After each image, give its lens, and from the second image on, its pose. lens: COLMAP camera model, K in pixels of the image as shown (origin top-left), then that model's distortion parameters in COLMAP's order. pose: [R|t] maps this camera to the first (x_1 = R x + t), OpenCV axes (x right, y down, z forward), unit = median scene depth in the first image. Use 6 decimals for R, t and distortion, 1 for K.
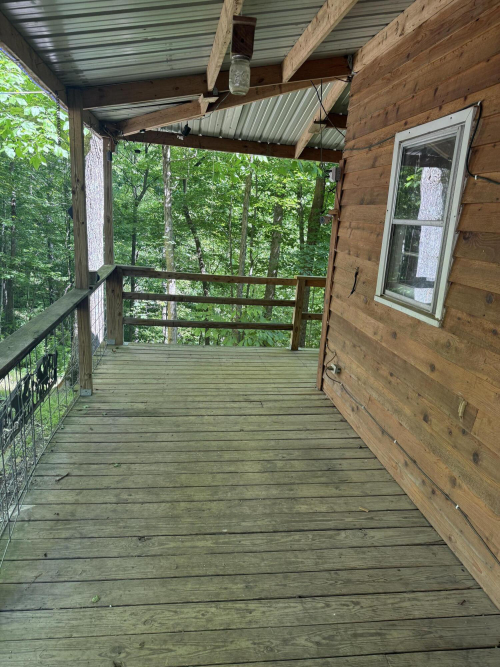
lens RADIAL K [[469.0, 0, 249.0], [0, 469.0, 334.6], [0, 0, 1]] dist [0.006008, 0.002346]
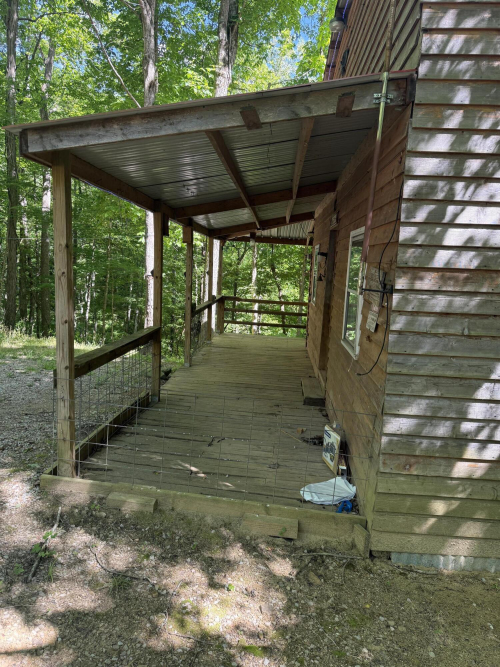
lens RADIAL K [[469.0, 0, 248.6], [0, 469.0, 333.7], [0, 0, 1]] dist [0.006008, 0.002346]
pose [[0.976515, 0.015661, -0.214878, 0.295517], [-0.038657, 0.993905, -0.103236, 0.240222], [0.211951, 0.109118, 0.971169, -1.032770]]
